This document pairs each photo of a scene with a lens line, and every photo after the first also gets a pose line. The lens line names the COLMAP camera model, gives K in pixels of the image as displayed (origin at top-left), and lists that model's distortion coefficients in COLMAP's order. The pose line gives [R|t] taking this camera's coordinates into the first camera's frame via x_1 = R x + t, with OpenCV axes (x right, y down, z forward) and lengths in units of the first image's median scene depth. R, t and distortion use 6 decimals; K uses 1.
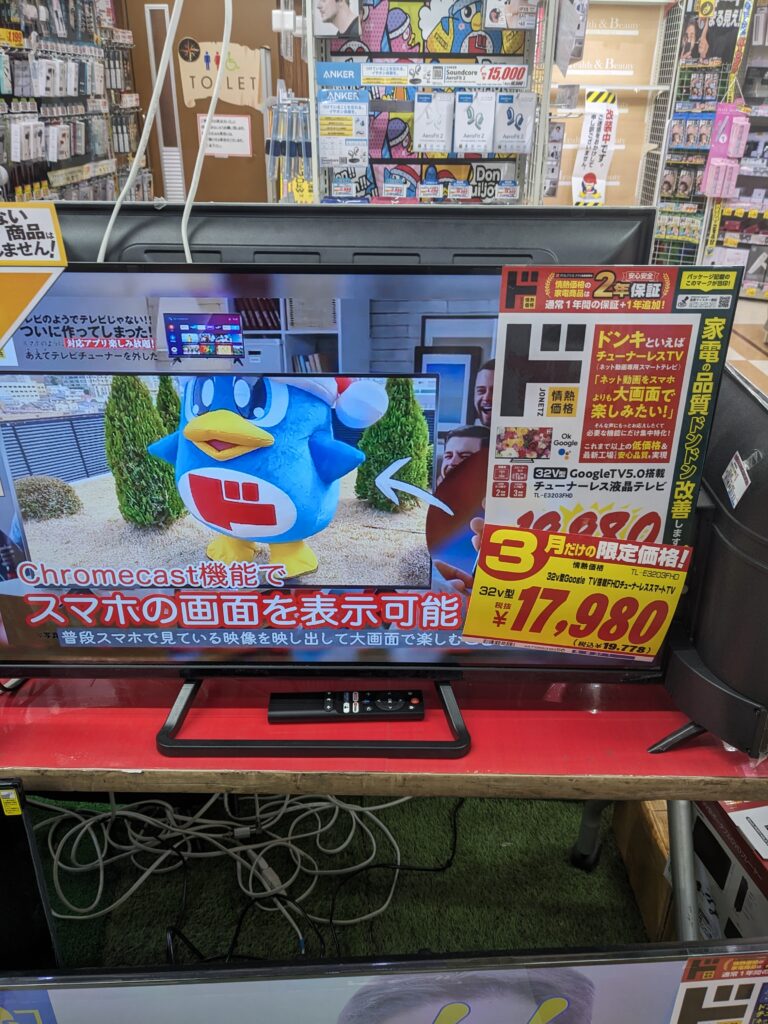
lens RADIAL K [[802.8, 0, 386.0], [0, 802.8, 512.4], [0, 0, 1]] dist [0.047187, -0.078808]
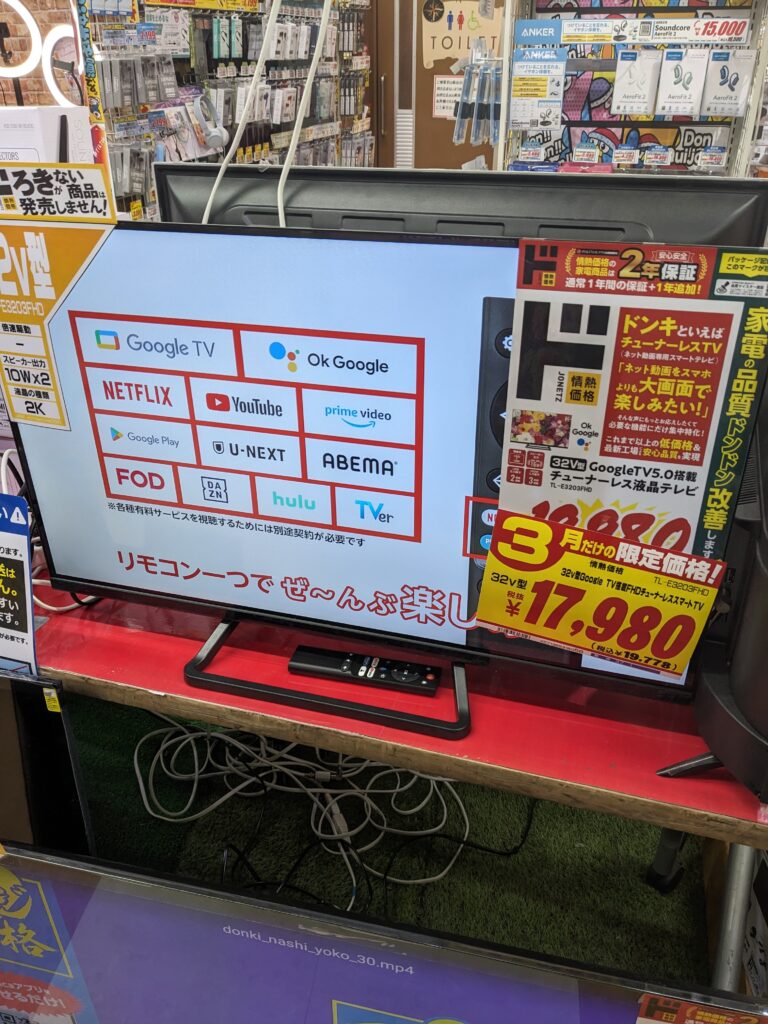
lens RADIAL K [[802.8, 0, 380.2], [0, 802.8, 518.8], [0, 0, 1]] dist [0.047187, -0.078808]
pose [[0.958193, 0.127520, -0.256134, 0.242435], [-0.115869, 0.991442, 0.060137, -0.015512], [0.261611, -0.027945, 0.964769, 0.029246]]
